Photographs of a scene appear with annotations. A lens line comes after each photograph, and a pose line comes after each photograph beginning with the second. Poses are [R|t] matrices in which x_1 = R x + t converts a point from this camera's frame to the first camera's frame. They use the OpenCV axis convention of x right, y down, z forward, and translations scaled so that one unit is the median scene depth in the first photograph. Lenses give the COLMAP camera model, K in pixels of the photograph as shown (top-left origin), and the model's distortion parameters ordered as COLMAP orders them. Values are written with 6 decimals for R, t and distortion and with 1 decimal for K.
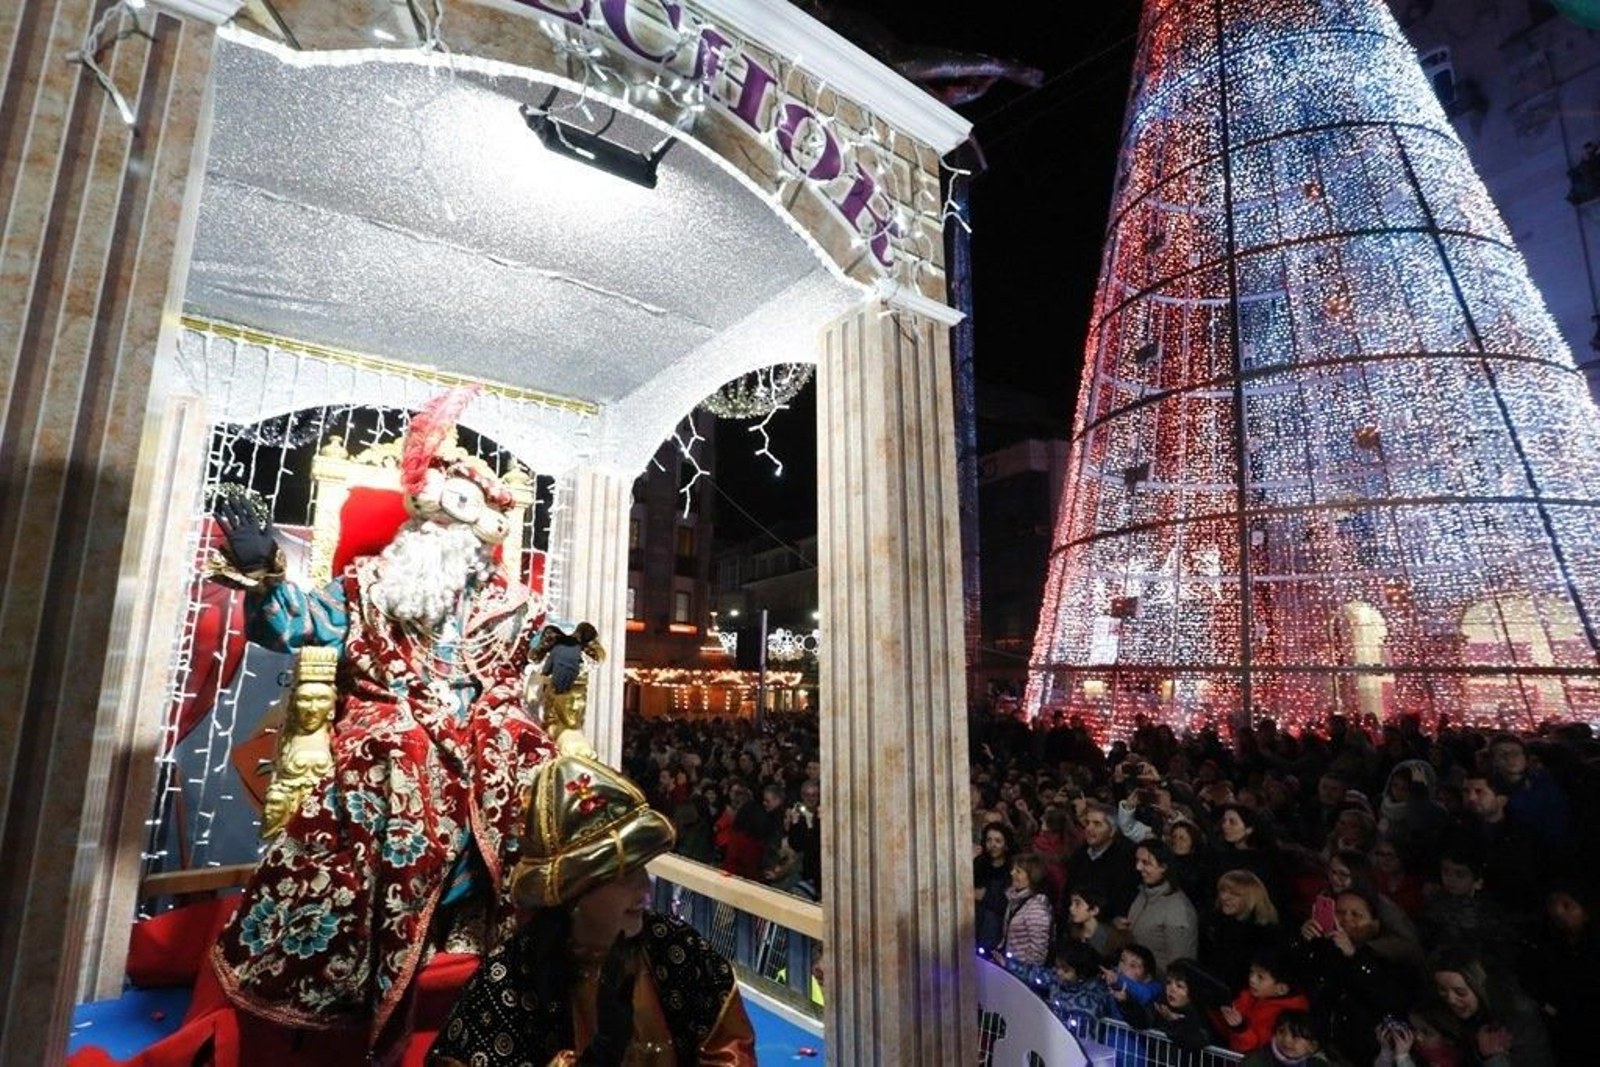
lens RADIAL K [[799.0, 0, 775.9], [0, 799.0, 529.5], [0, 0, 1]] dist [-0.056418, 0.026654]
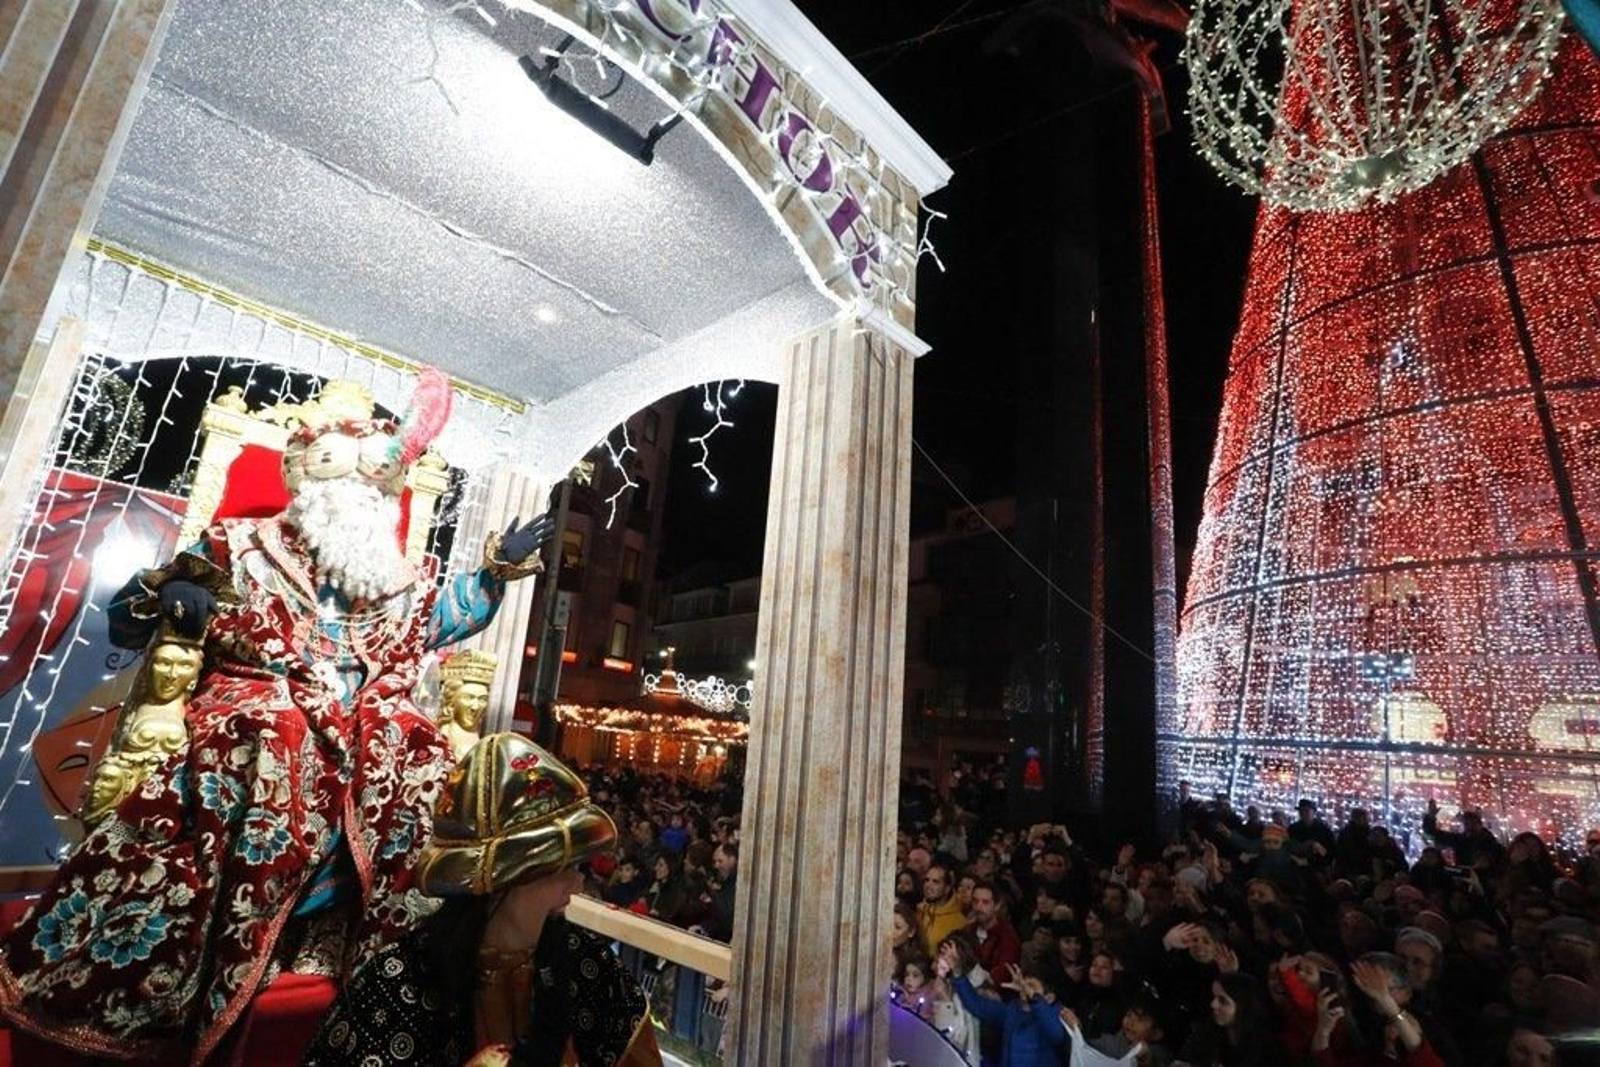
lens RADIAL K [[799.0, 0, 775.9], [0, 799.0, 529.5], [0, 0, 1]] dist [-0.056418, 0.026654]
pose [[0.982943, 0.120086, 0.139293, -0.075614], [-0.109472, 0.990640, -0.081531, 0.068386], [-0.147780, 0.064892, 0.986889, 0.043876]]
